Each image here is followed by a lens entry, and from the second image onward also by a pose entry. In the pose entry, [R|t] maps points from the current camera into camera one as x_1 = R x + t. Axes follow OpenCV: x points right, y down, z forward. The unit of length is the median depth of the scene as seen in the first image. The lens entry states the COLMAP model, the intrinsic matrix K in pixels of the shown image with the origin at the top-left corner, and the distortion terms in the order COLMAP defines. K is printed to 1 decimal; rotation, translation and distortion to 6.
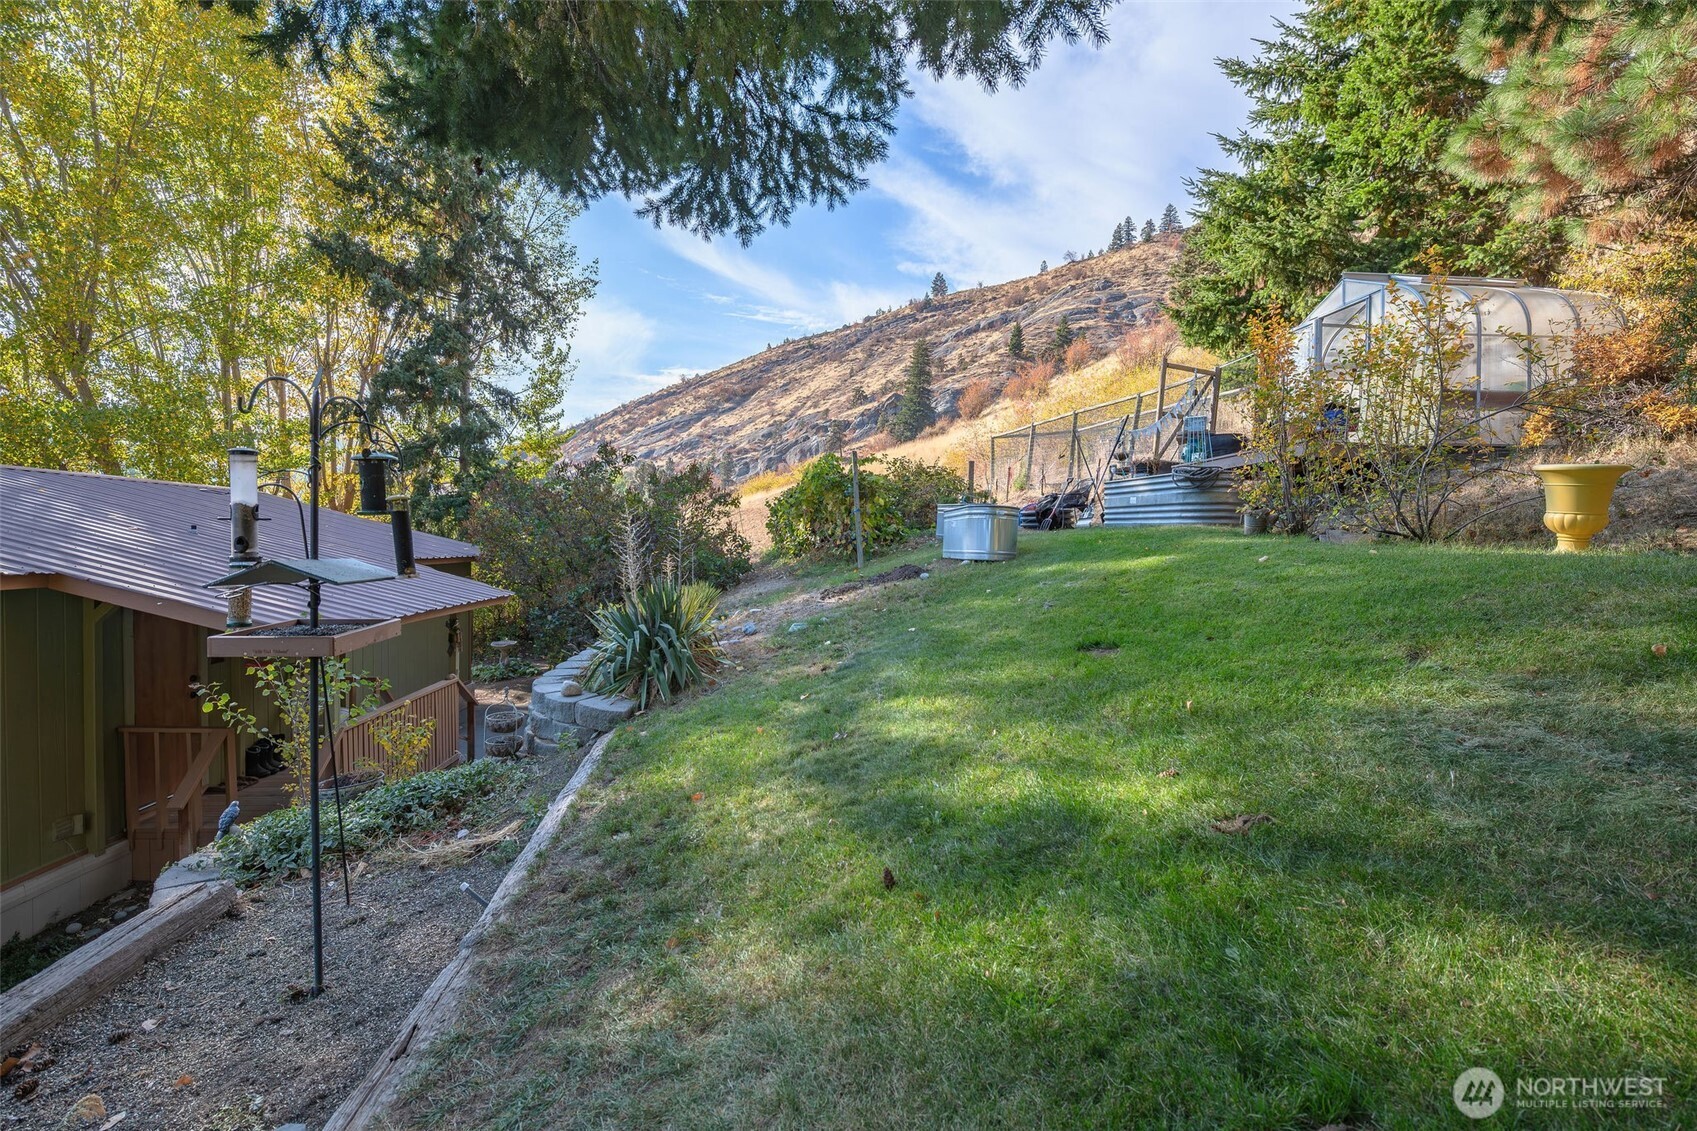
lens RADIAL K [[785.2, 0, 856.6], [0, 785.2, 544.5], [0, 0, 1]] dist [-0.000168, -0.000558]
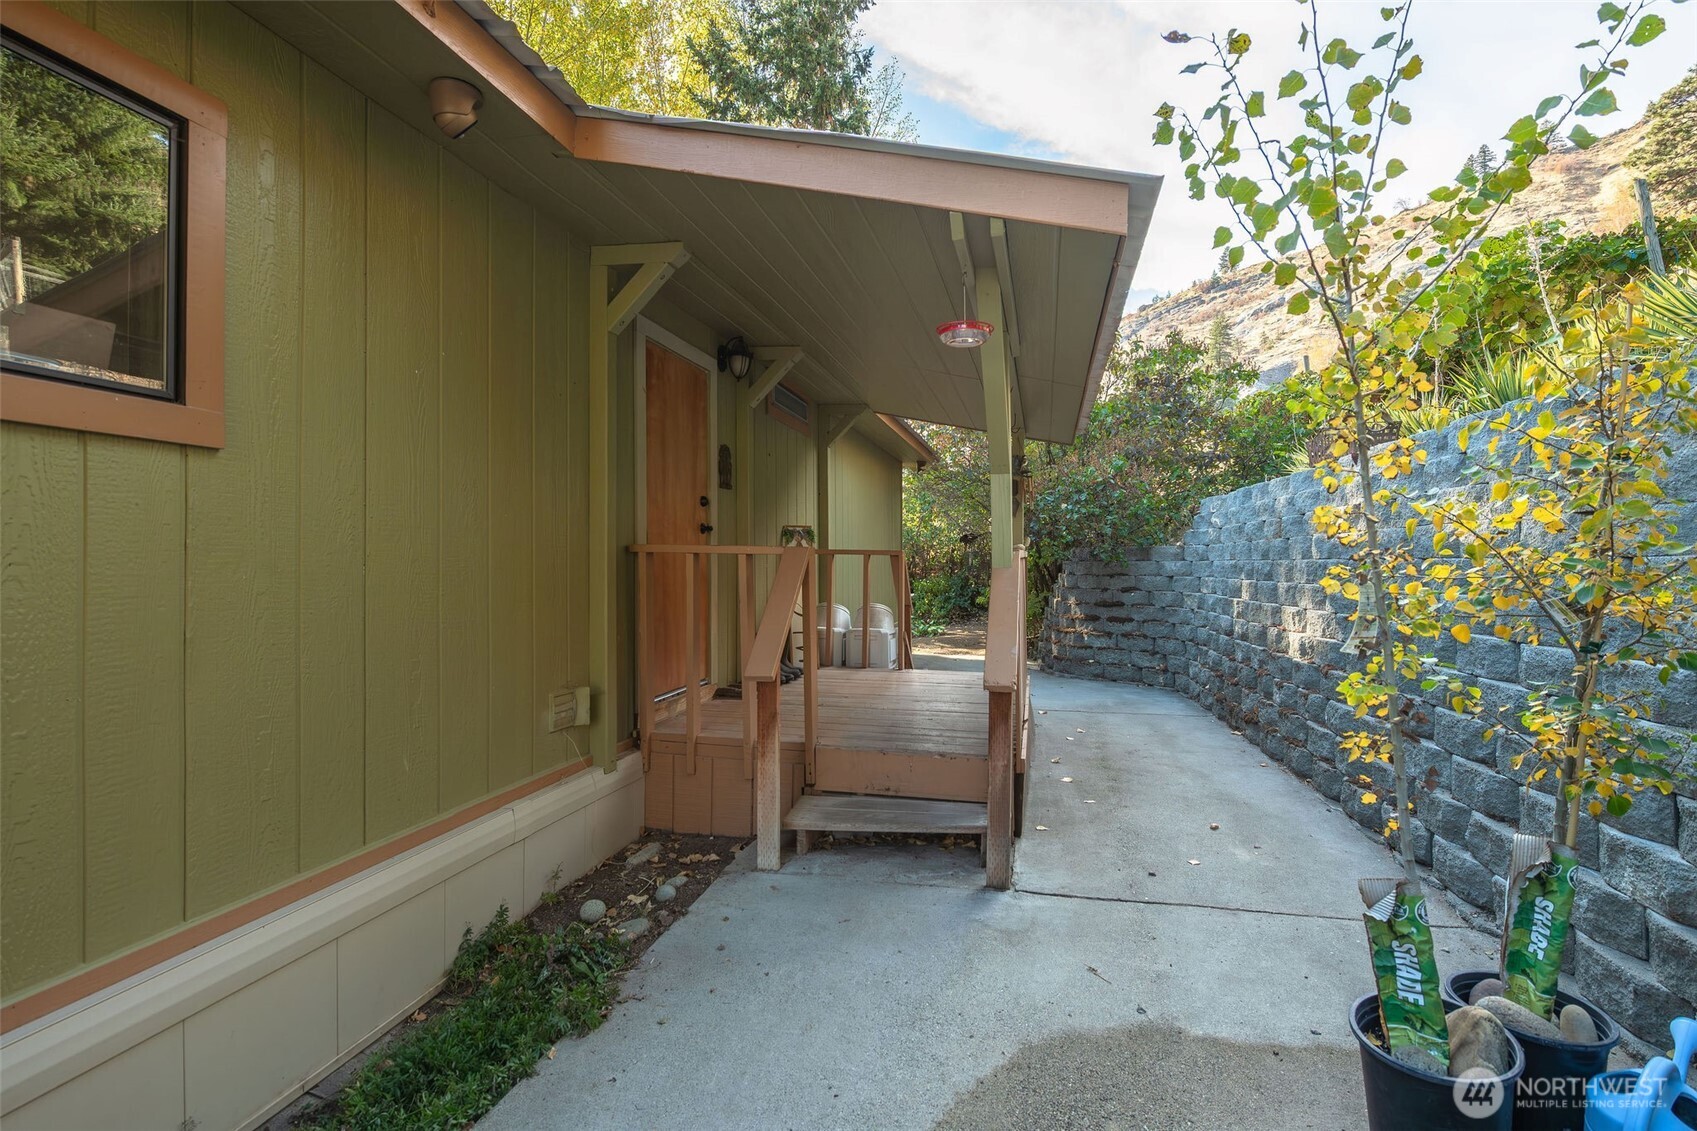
lens RADIAL K [[808.3, 0, 849.7], [0, 808.3, 537.6], [0, 0, 1]] dist [-0.000346, -0.000247]
pose [[0.944550, -0.022918, -0.327566, -0.190685], [0.013954, 0.999462, -0.029689, 0.077693], [0.328070, 0.023472, 0.944362, 0.161869]]
